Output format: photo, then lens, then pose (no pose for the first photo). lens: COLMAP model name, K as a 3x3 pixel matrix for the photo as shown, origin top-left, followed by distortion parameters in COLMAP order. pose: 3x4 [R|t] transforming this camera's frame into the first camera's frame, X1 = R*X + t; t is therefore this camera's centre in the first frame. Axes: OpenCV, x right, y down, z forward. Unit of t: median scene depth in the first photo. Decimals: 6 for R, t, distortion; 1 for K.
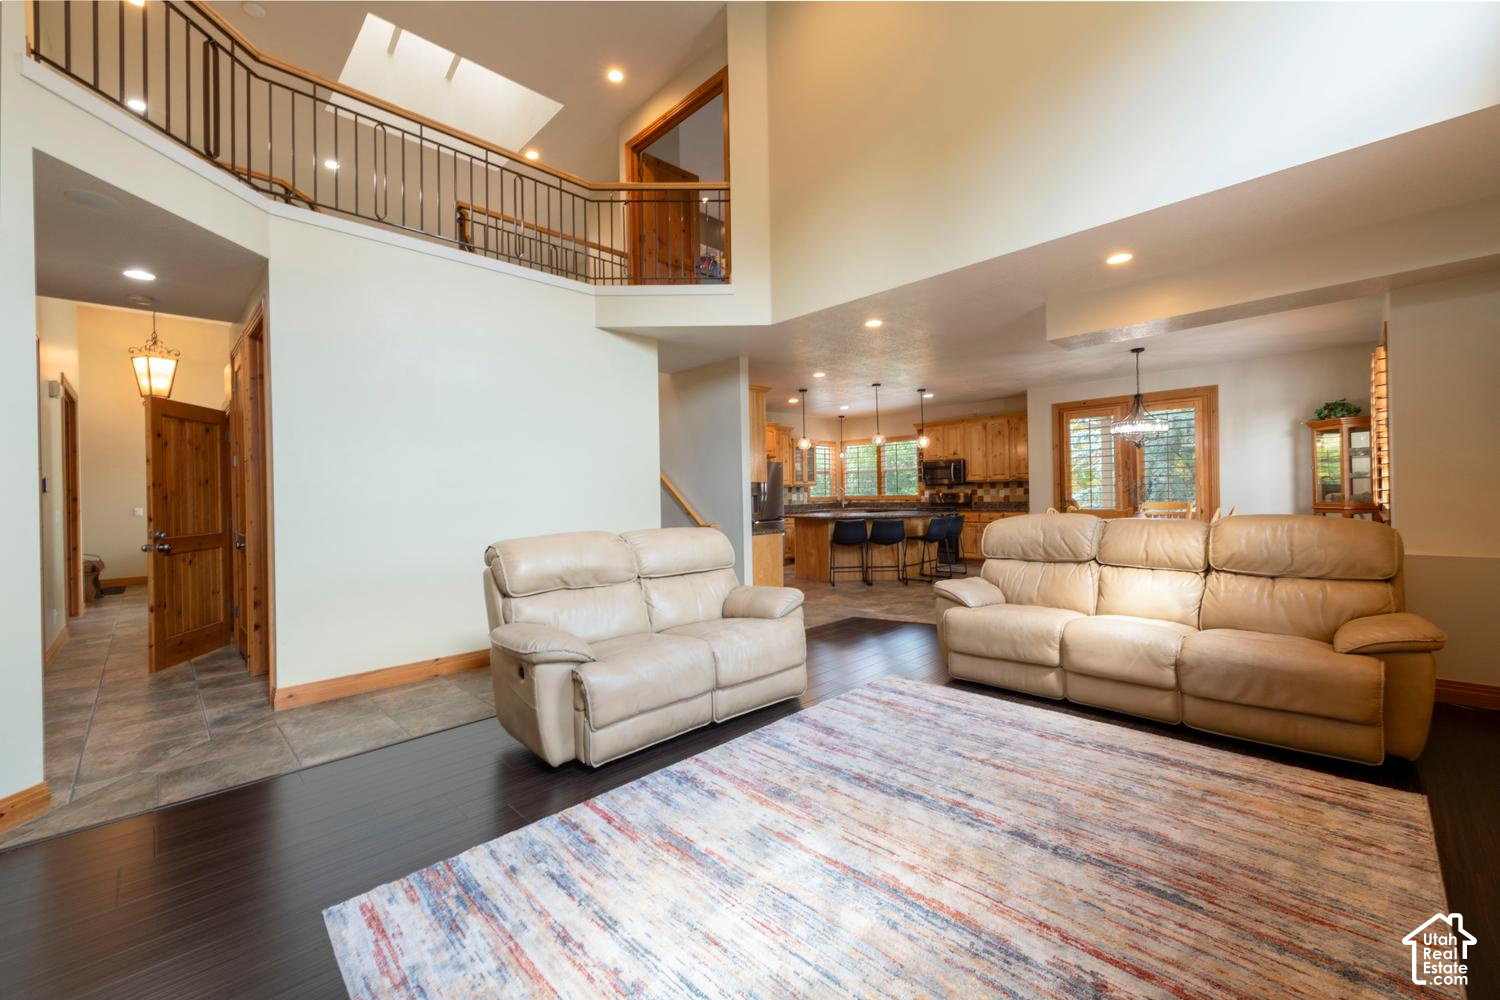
lens RADIAL K [[584.0, 0, 750.0], [0, 584.0, 500.0], [0, 0, 1]] dist [0.000763, -0.000048]
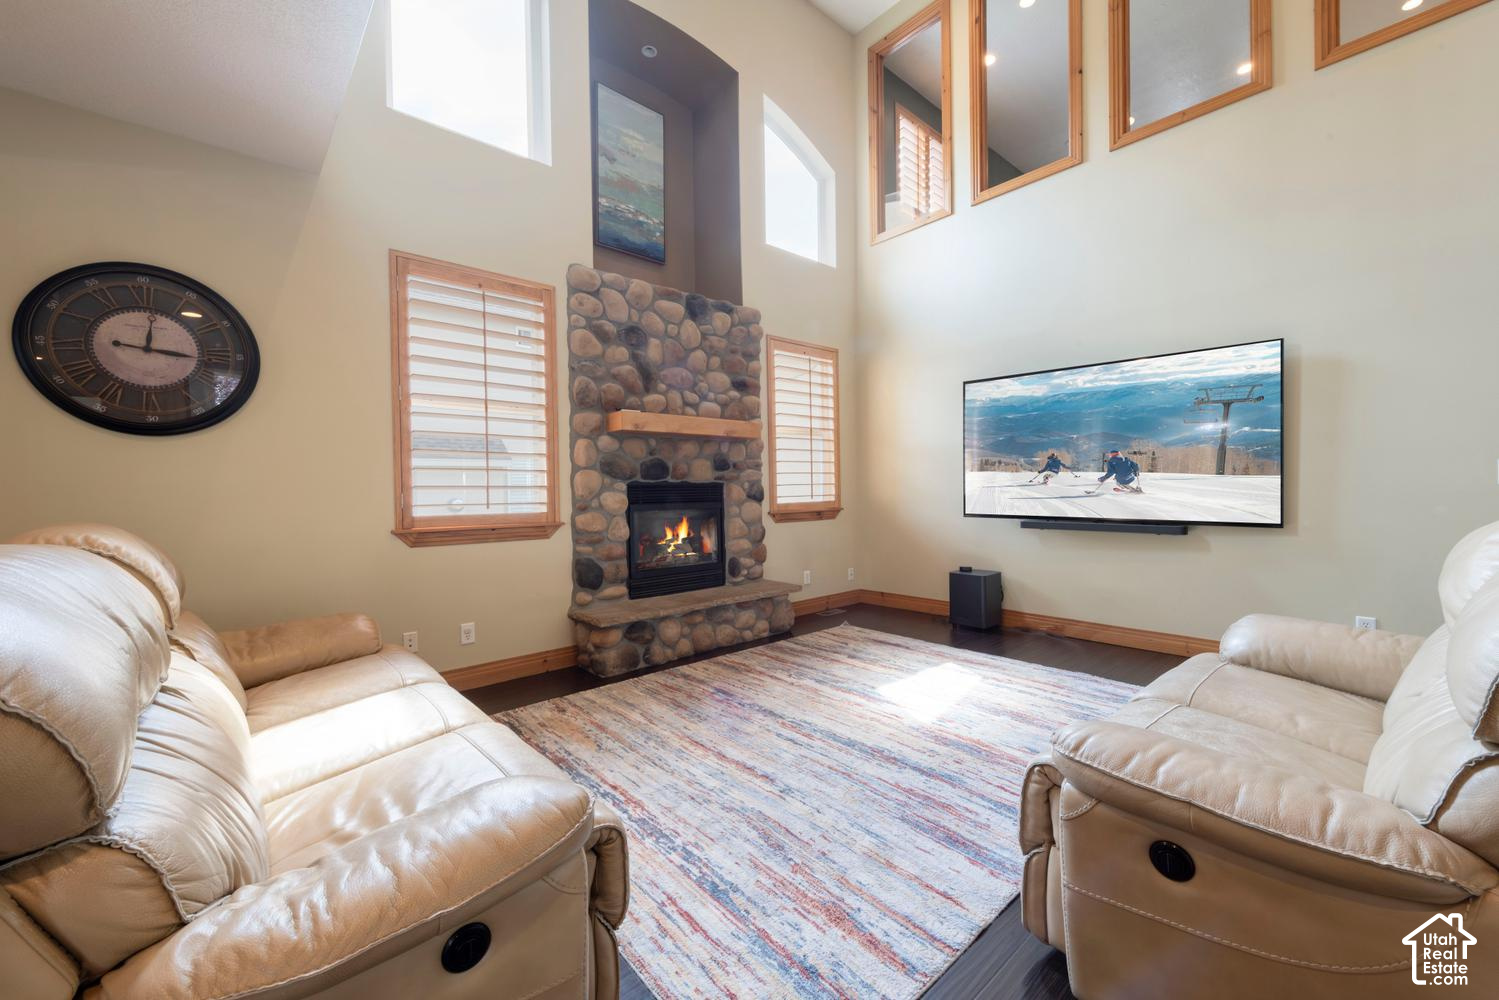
lens RADIAL K [[583.6, 0, 749.5], [0, 583.6, 500.0], [0, 0, 1]] dist [0.000763, -0.000048]
pose [[-0.998386, 0.037570, 0.042579, 0.442888], [0.038663, 0.998936, 0.025142, 0.016067], [-0.041589, 0.026748, -0.998777, 2.391142]]
